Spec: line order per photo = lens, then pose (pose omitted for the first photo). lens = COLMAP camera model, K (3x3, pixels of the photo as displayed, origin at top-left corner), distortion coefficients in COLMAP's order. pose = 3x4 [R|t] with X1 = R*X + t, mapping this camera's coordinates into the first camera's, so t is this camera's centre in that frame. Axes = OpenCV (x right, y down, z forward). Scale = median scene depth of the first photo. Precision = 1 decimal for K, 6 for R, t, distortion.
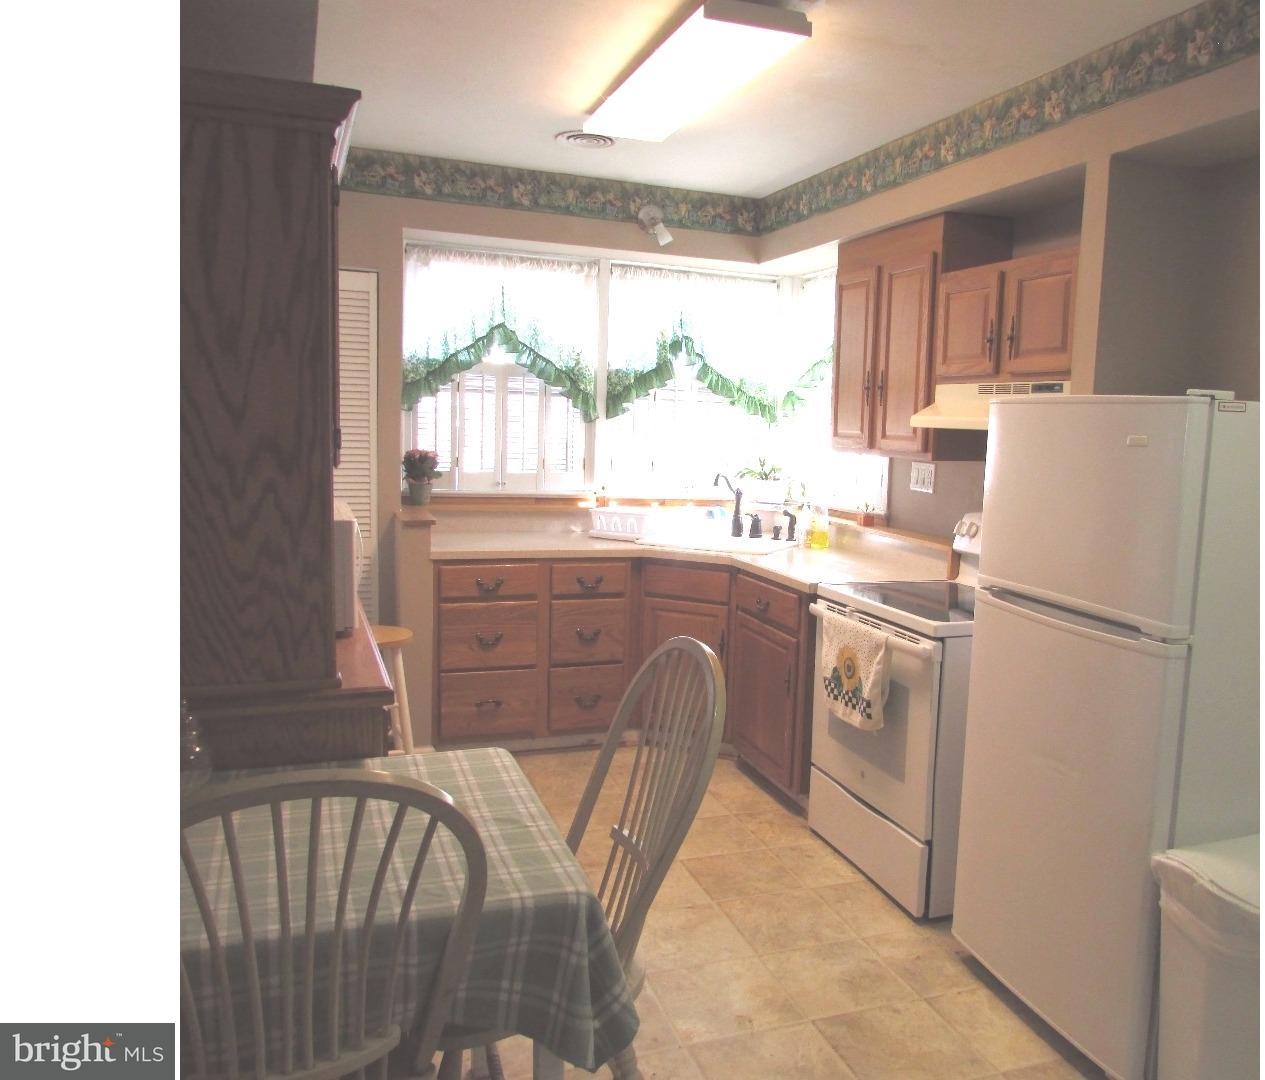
lens RADIAL K [[988.1, 0, 632.5], [0, 988.1, 540.0], [0, 0, 1]] dist [-0.067363, 0.000568]
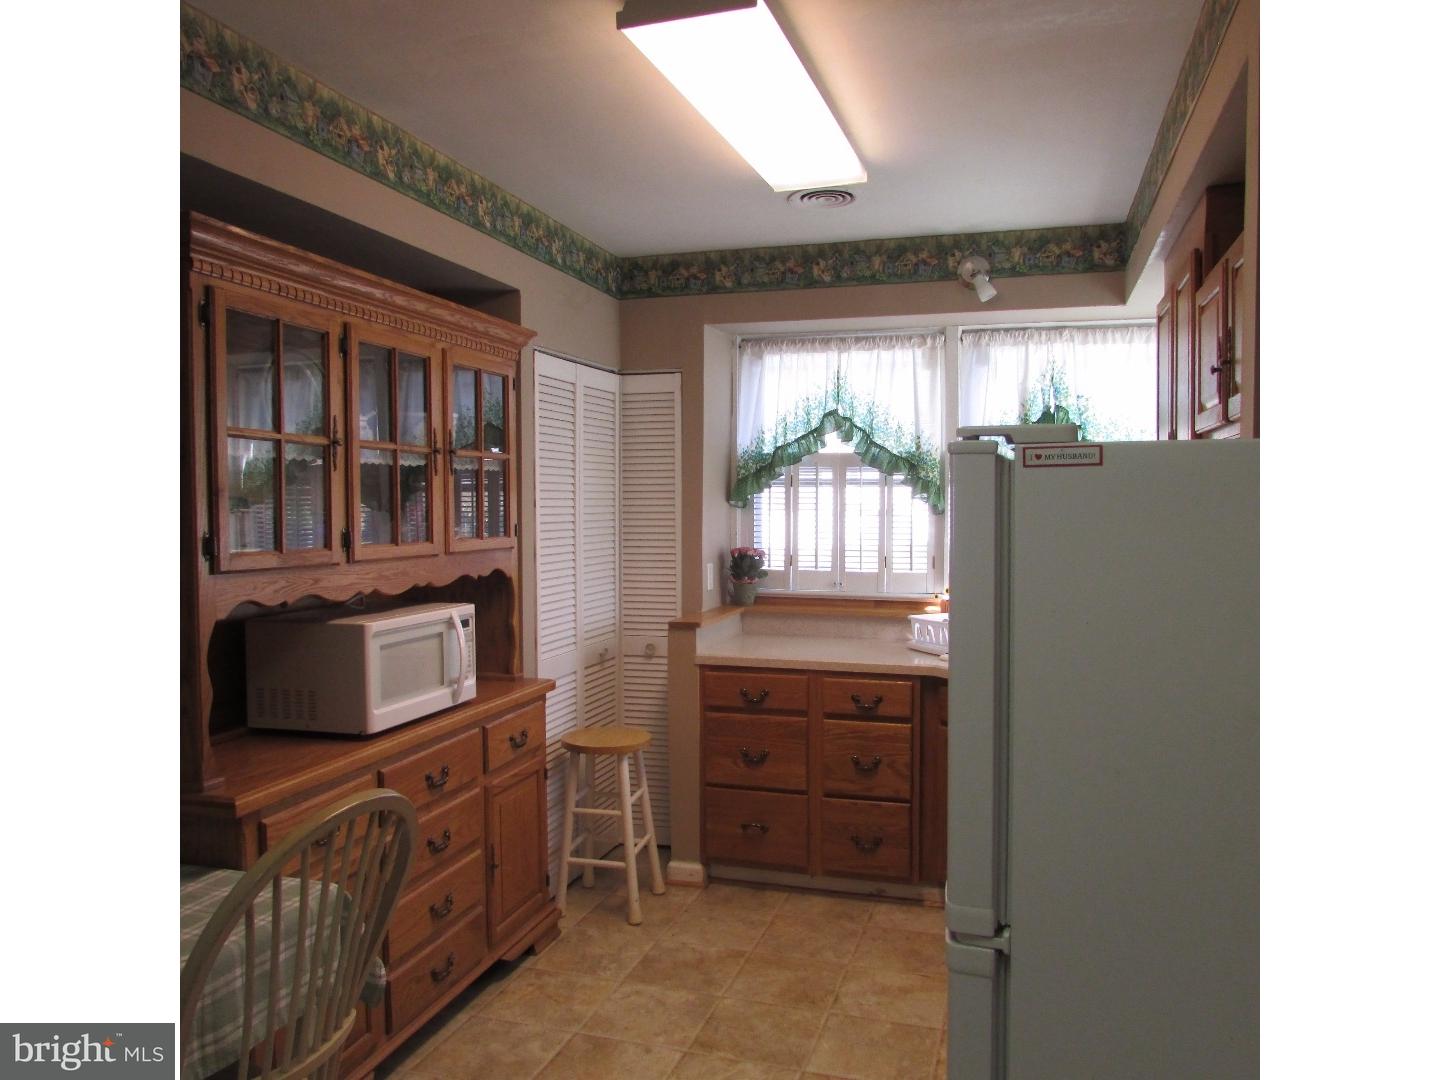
lens RADIAL K [[986.3, 0, 720.0], [0, 986.3, 540.0], [0, 0, 1]] dist [0.004226, -0.000088]
pose [[0.807733, -0.011083, -0.589444, 0.332843], [-0.039315, 0.996585, -0.072612, -0.027986], [0.588236, 0.081825, 0.804539, 0.204798]]
